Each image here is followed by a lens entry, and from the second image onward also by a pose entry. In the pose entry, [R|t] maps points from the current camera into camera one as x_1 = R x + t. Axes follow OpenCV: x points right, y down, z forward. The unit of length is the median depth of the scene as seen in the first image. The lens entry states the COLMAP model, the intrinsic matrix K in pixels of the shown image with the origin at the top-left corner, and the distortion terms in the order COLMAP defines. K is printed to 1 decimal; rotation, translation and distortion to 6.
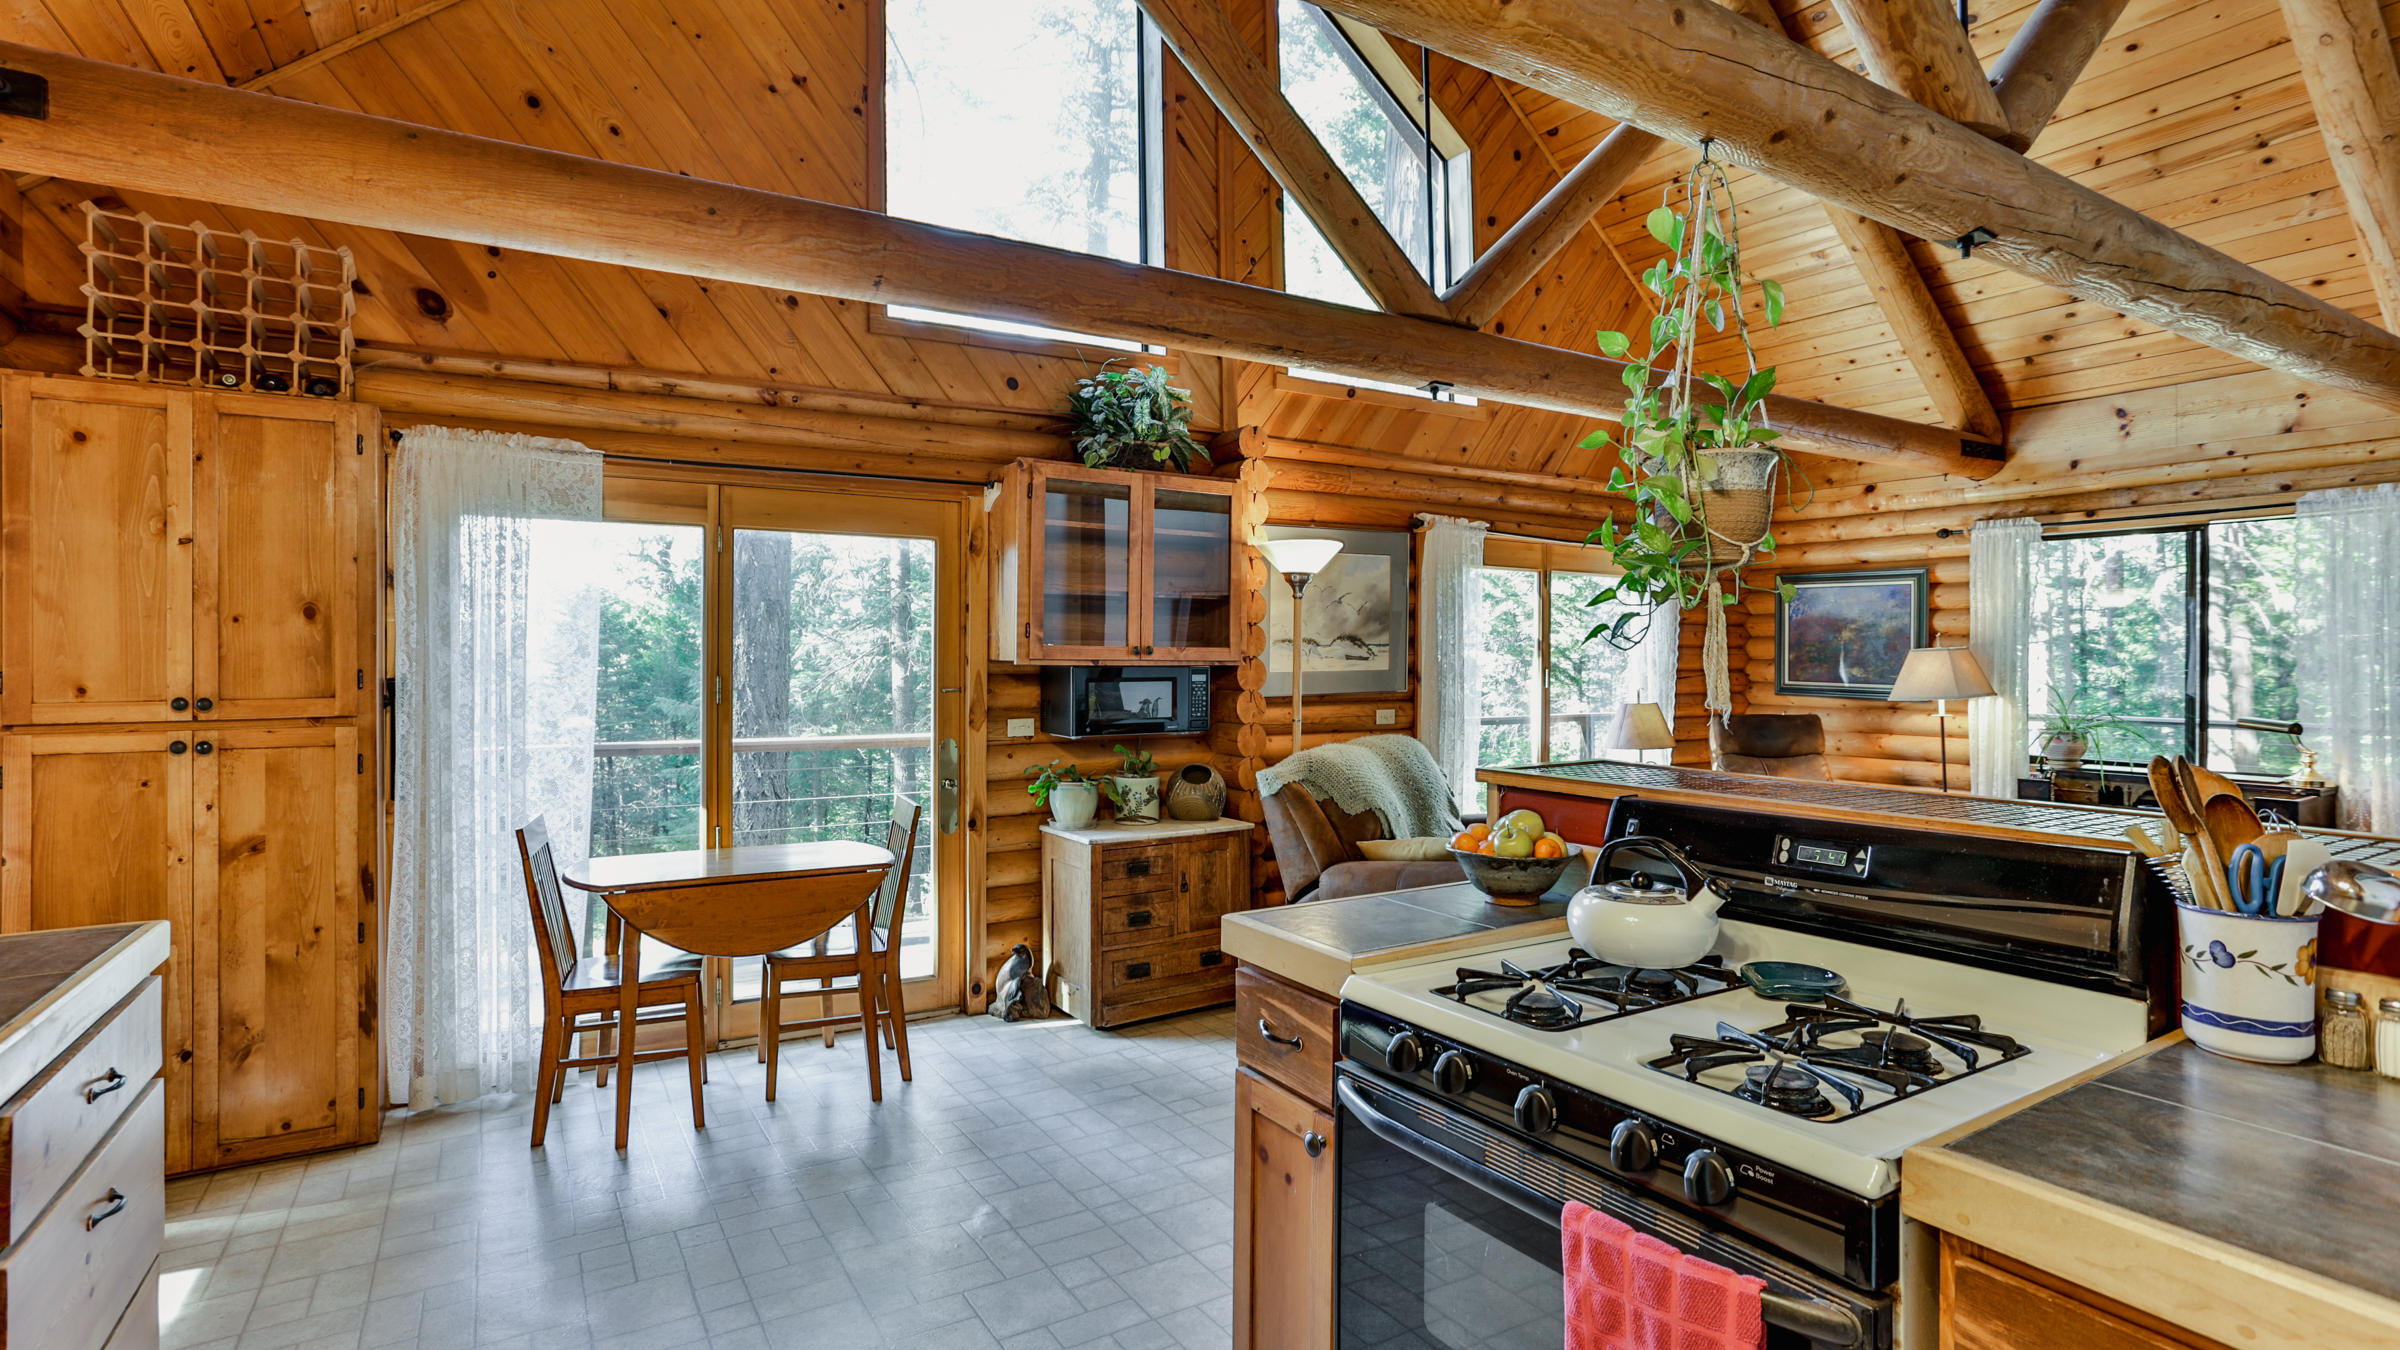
lens RADIAL K [[1167.8, 0, 1200.4], [0, 1167.8, 665.1], [0, 0, 1]] dist [-0.012213, 0.004141]
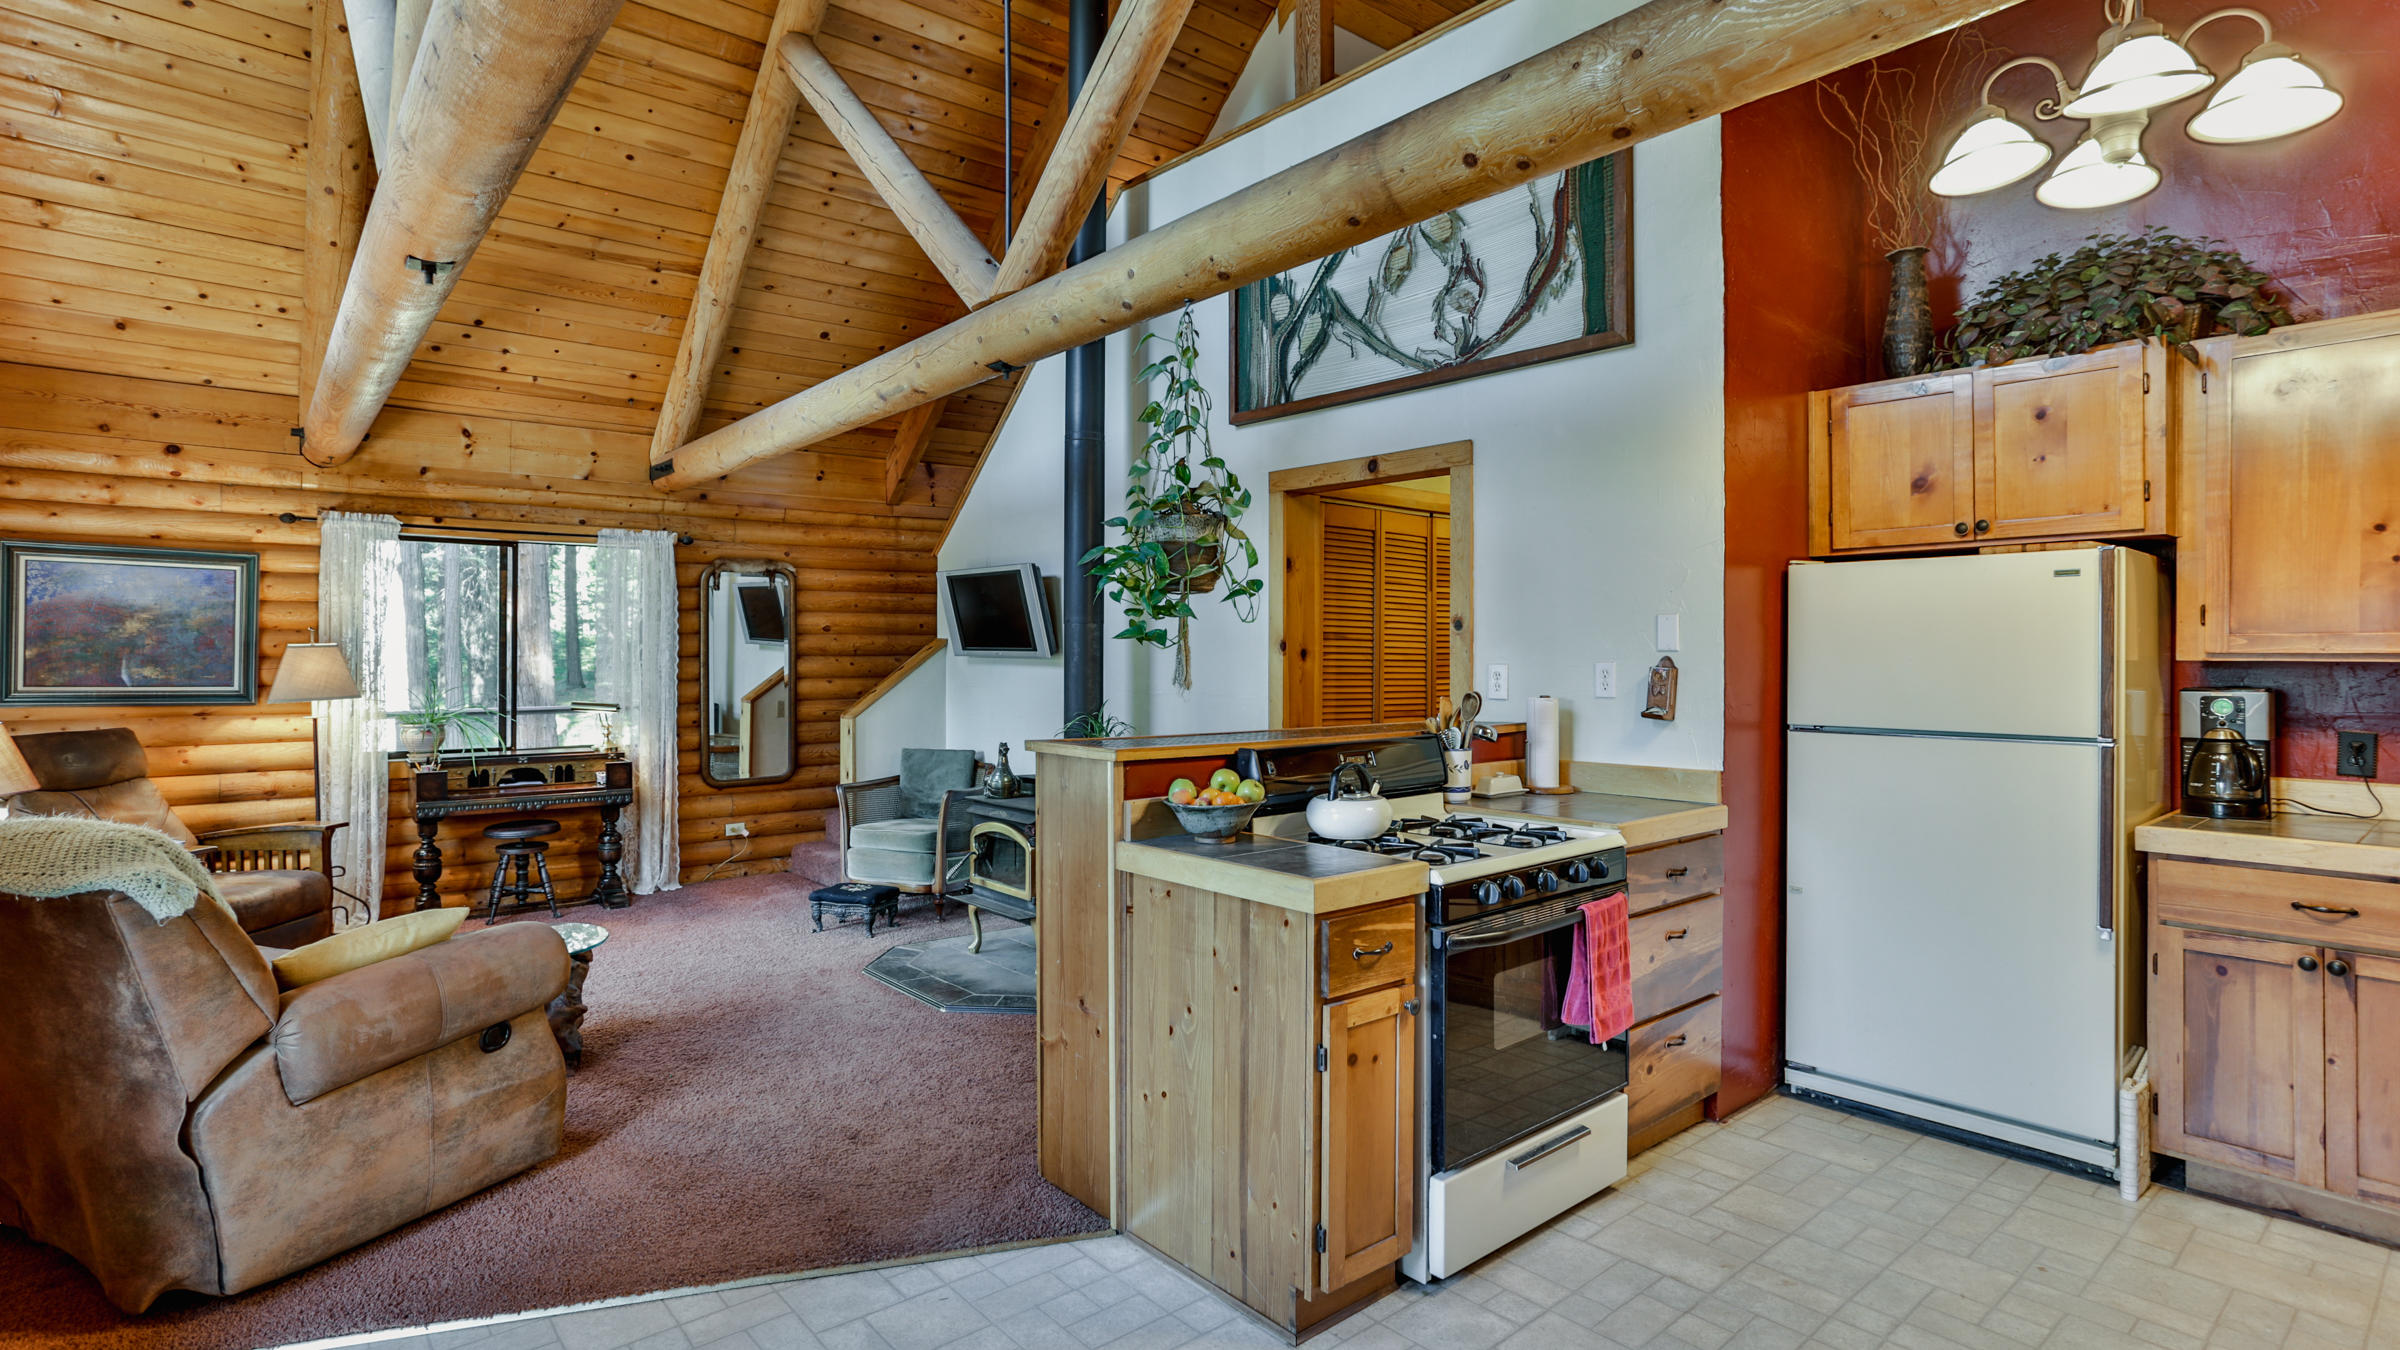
lens RADIAL K [[1167.8, 0, 1191.4], [0, 1167.8, 660.4], [0, 0, 1]] dist [-0.012213, 0.004141]
pose [[-0.138937, -0.005410, 0.990286, -0.371555], [0.005986, 0.999962, 0.006303, -0.003339], [-0.990283, 0.006804, -0.138899, 0.435943]]
